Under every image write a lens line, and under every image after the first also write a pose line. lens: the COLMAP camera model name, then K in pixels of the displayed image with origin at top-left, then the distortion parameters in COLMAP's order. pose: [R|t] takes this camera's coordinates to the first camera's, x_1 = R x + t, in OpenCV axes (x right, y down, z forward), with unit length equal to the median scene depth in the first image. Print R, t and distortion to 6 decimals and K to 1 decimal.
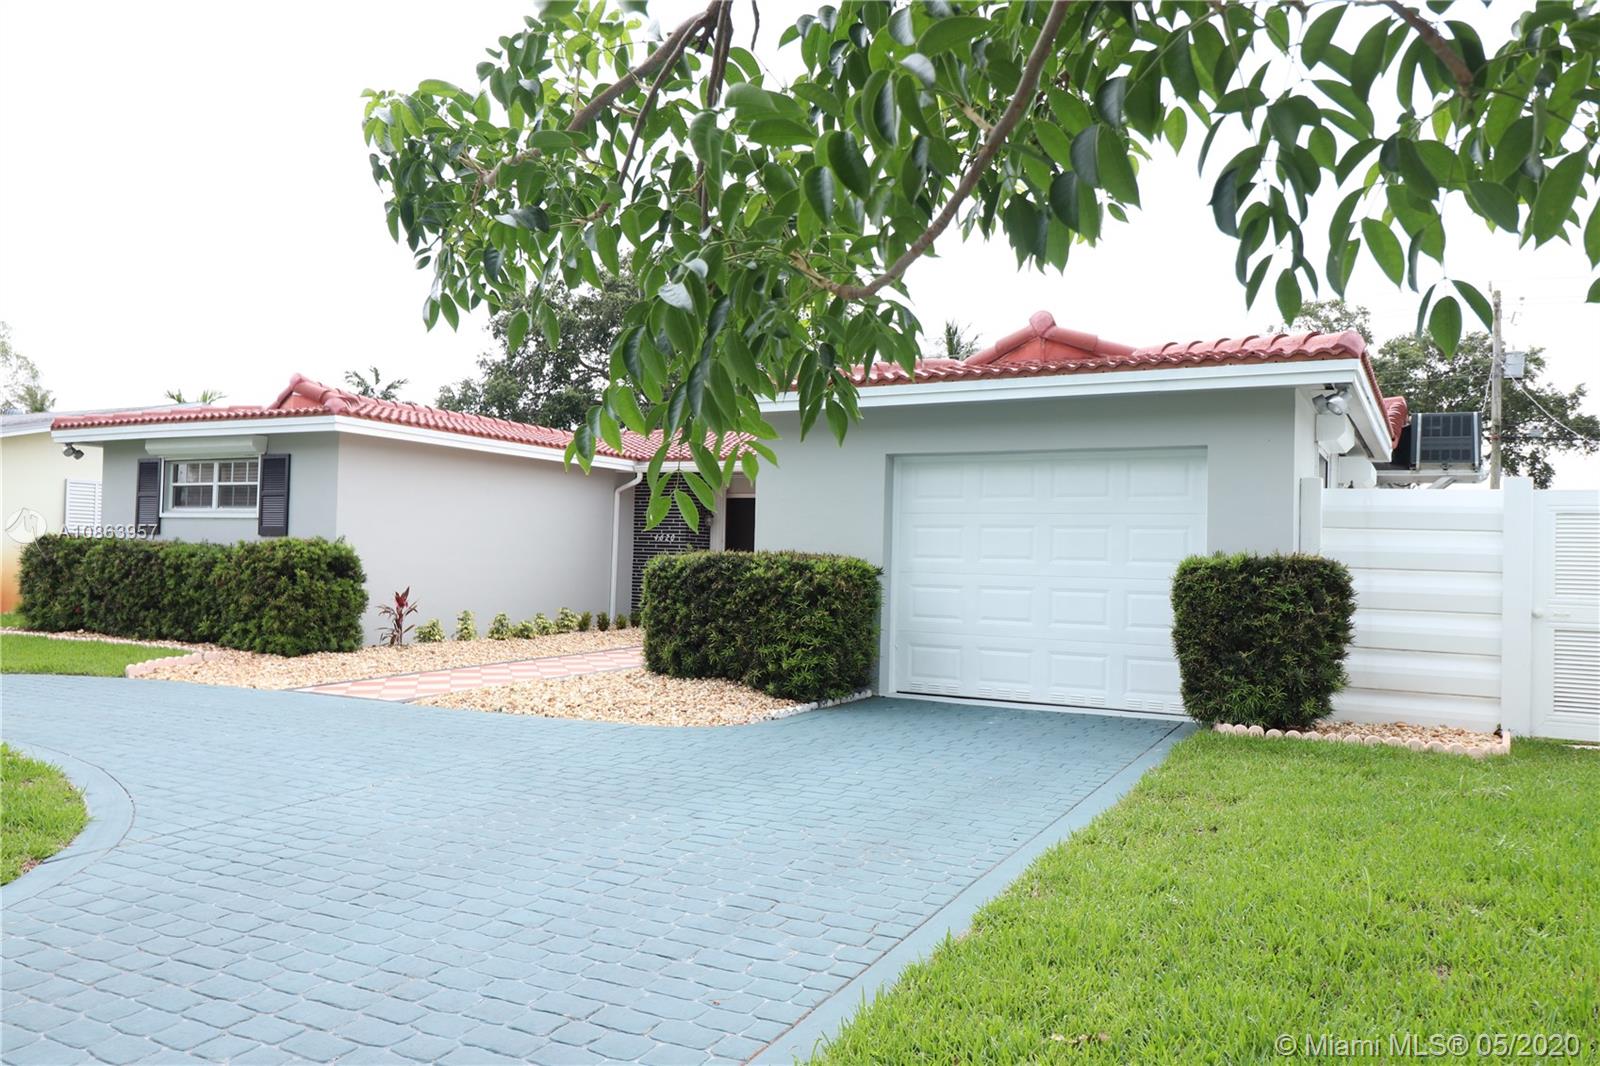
lens RADIAL K [[1223.1, 0, 848.7], [0, 1223.1, 533.4], [0, 0, 1]] dist [0.005106, -0.002051]
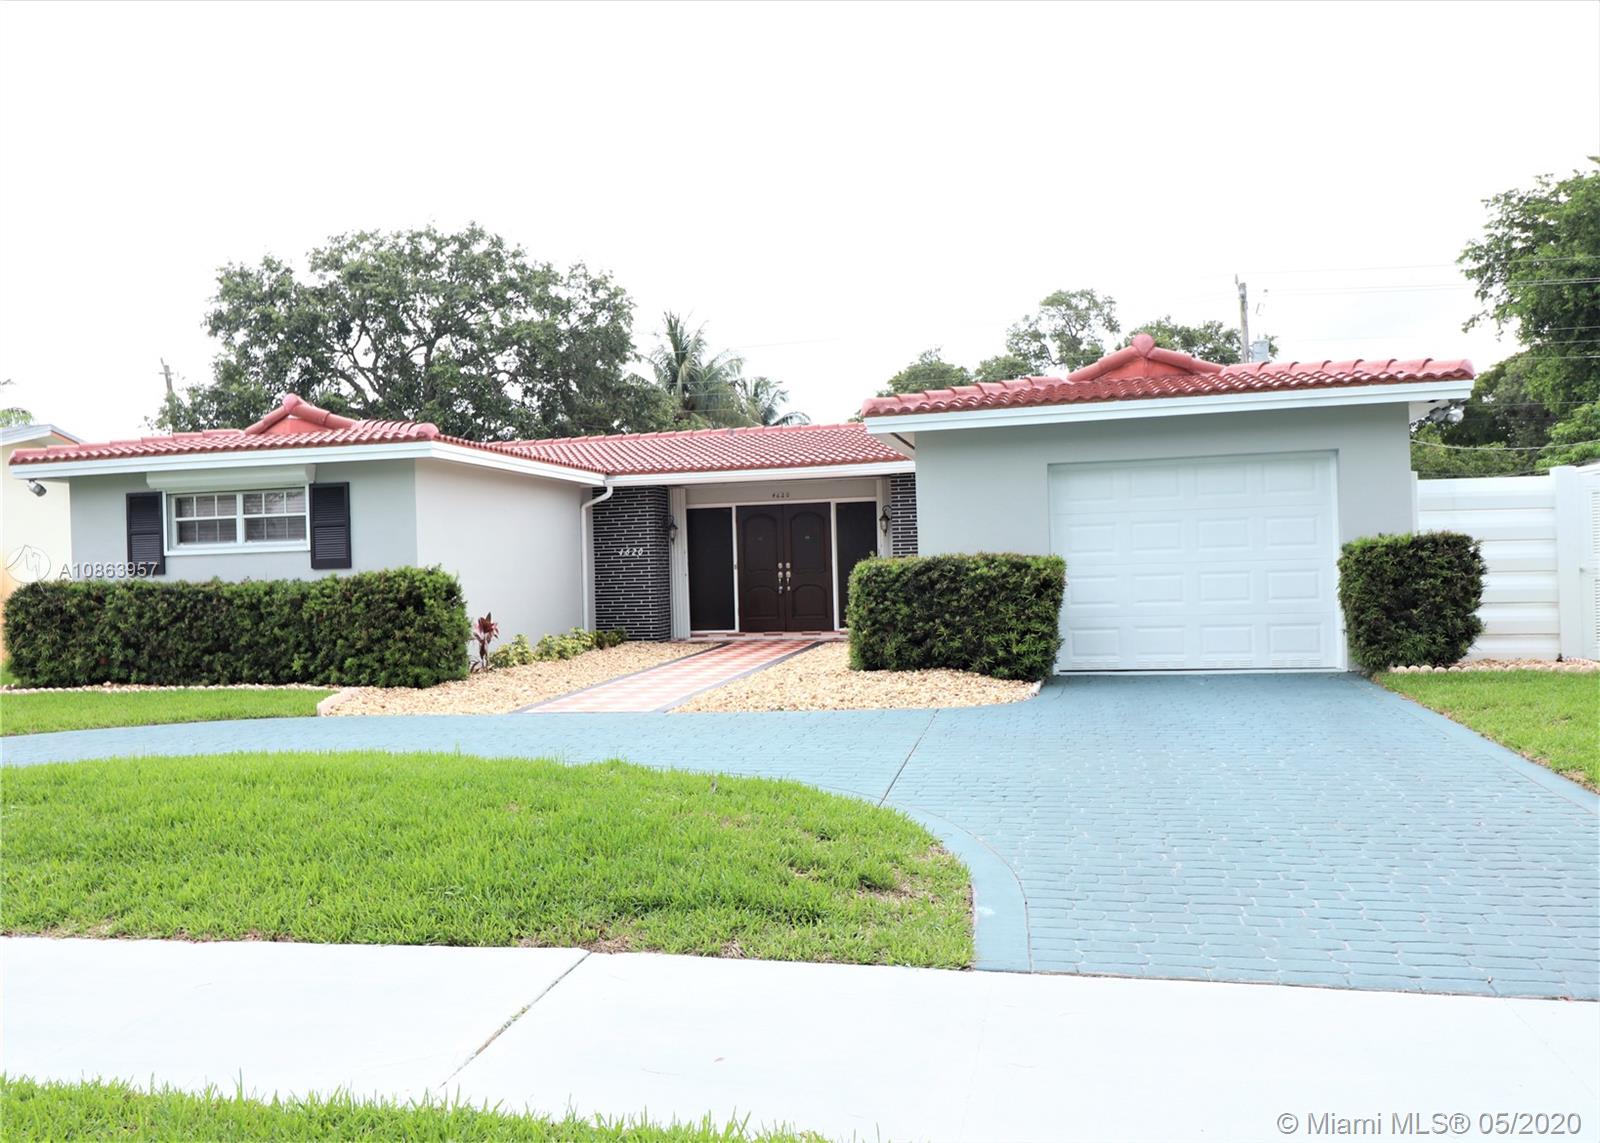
lens RADIAL K [[1385.2, 0, 800.0], [0, 1385.2, 571.5], [0, 0, 1]] dist [0.005173, 0.001166]
pose [[0.963290, -0.054583, 0.262854, -0.452631], [0.048025, 0.998355, 0.031313, -0.013361], [-0.264131, -0.017540, 0.964327, -0.158612]]
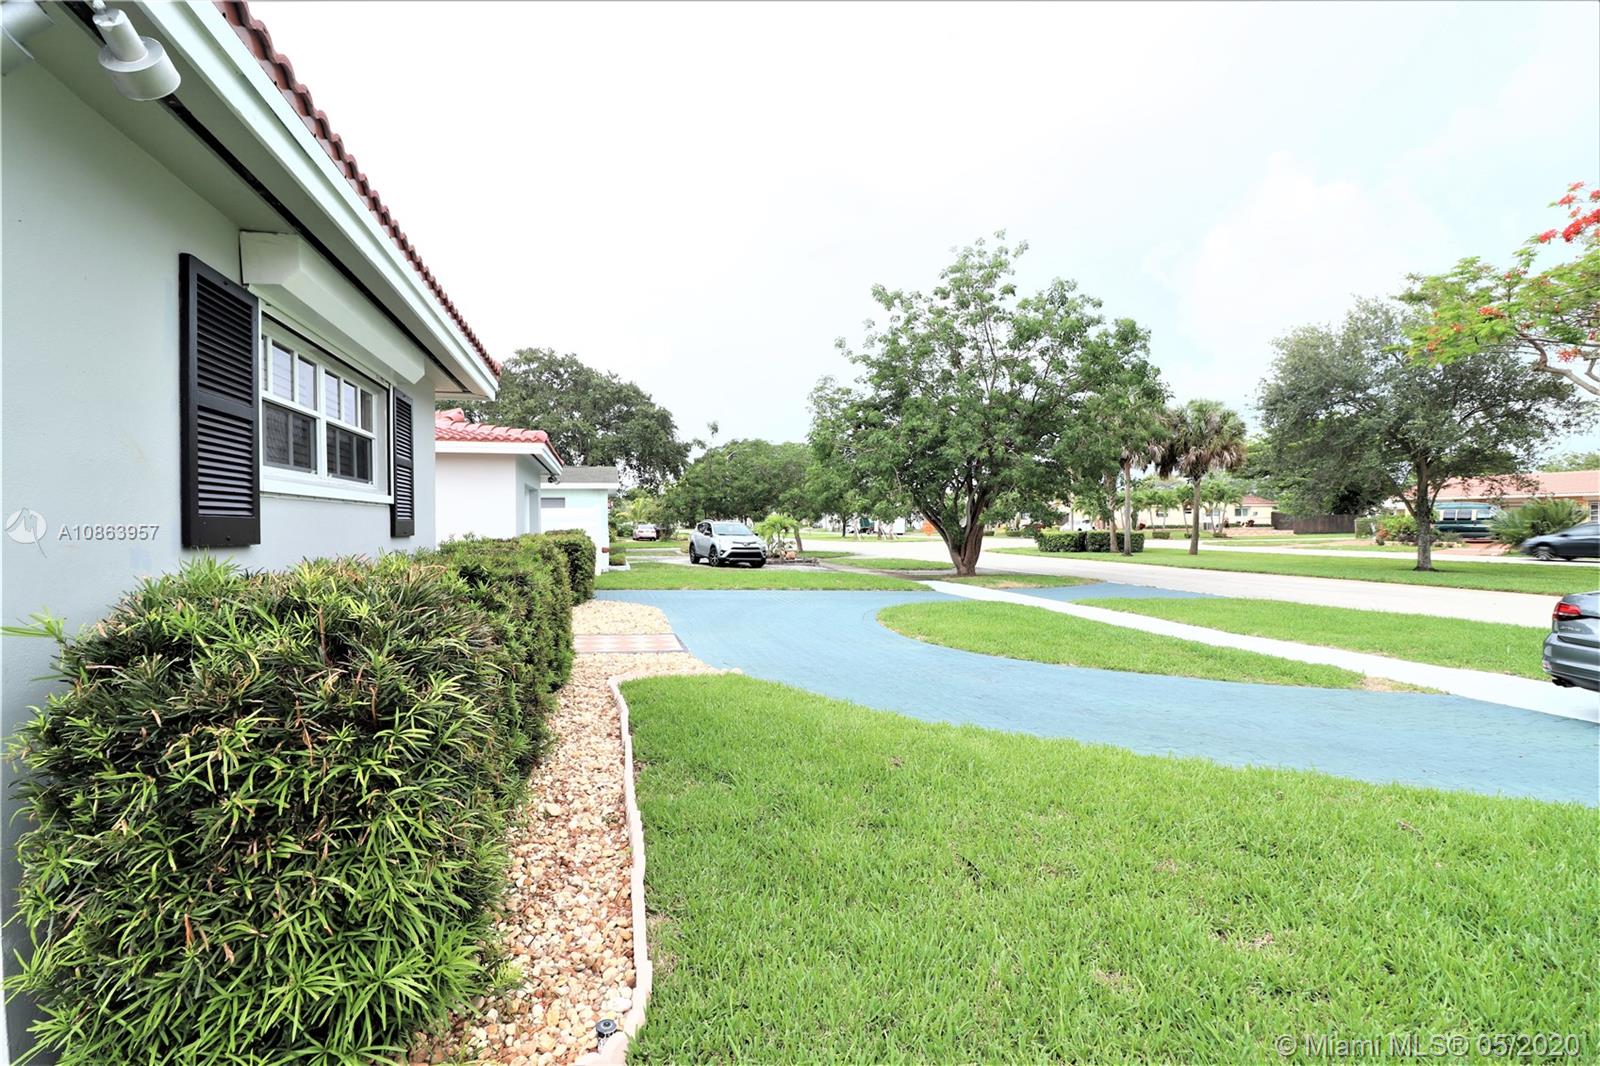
lens RADIAL K [[717.9, 0, 800.0], [0, 717.9, 533.0], [0, 0, 1]] dist [0.000014, -0.012019]
pose [[-0.690249, -0.037704, 0.722589, -0.926599], [-0.036870, 0.999177, 0.016917, -0.013951], [-0.722632, -0.014965, -0.691071, 1.228179]]
